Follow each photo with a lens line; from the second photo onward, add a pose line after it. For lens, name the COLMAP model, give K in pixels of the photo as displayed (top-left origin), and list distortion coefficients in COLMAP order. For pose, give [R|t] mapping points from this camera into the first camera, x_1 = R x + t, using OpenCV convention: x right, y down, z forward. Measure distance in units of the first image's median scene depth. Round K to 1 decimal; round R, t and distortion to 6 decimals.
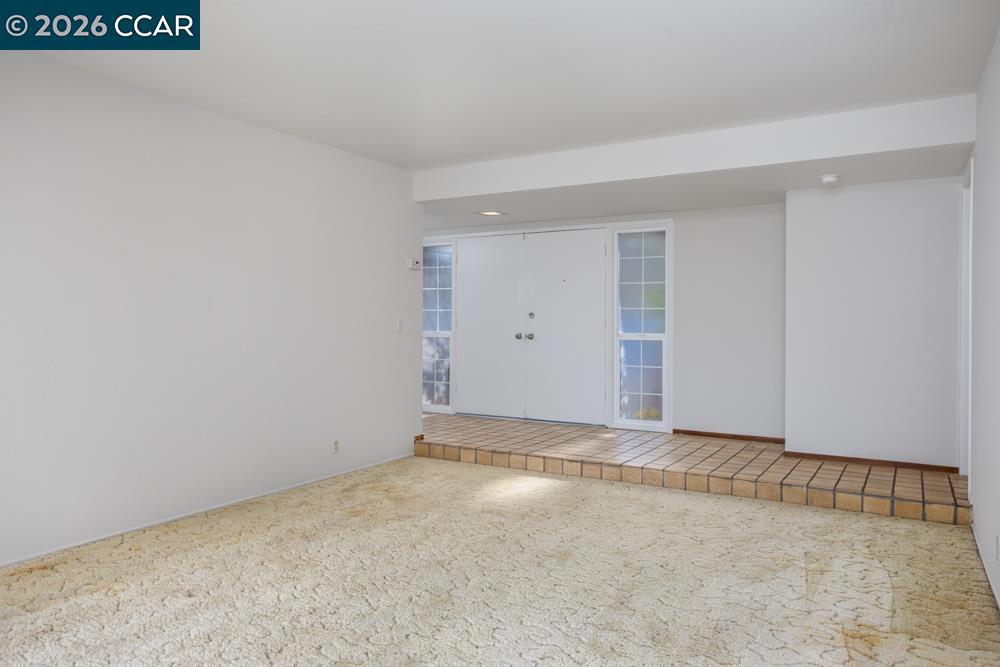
lens RADIAL K [[742.5, 0, 518.1], [0, 742.5, 321.0], [0, 0, 1]] dist [-0.011227, -0.002852]
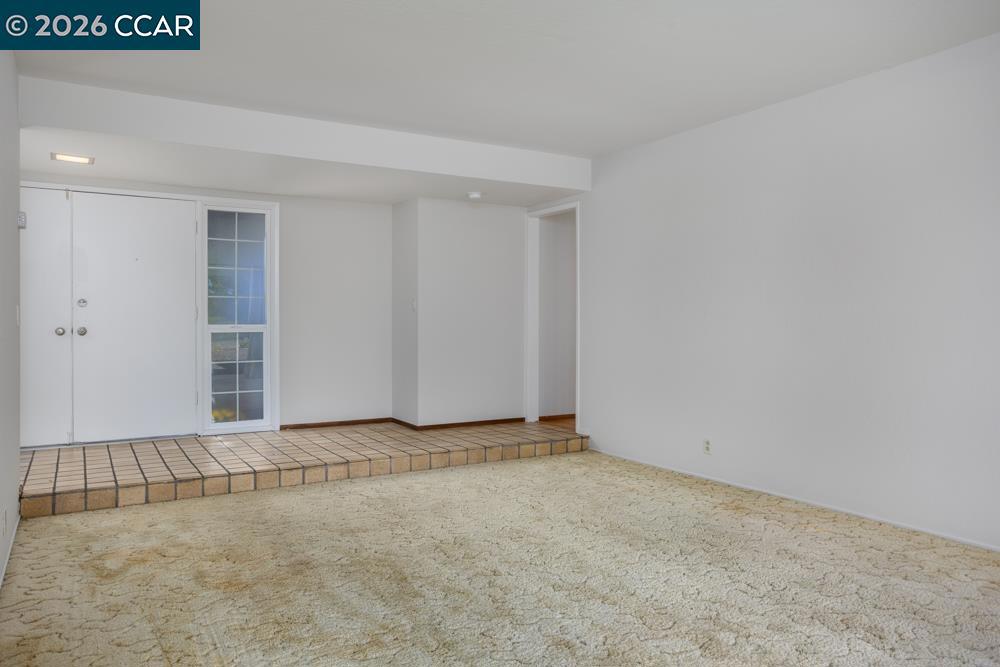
lens RADIAL K [[742.5, 0, 518.1], [0, 742.5, 321.0], [0, 0, 1]] dist [-0.011227, -0.002852]
pose [[0.426385, -0.011277, 0.904472, -0.508736], [-0.004456, 0.999884, 0.014568, -0.002420], [-0.904531, -0.010242, 0.426285, 0.316565]]
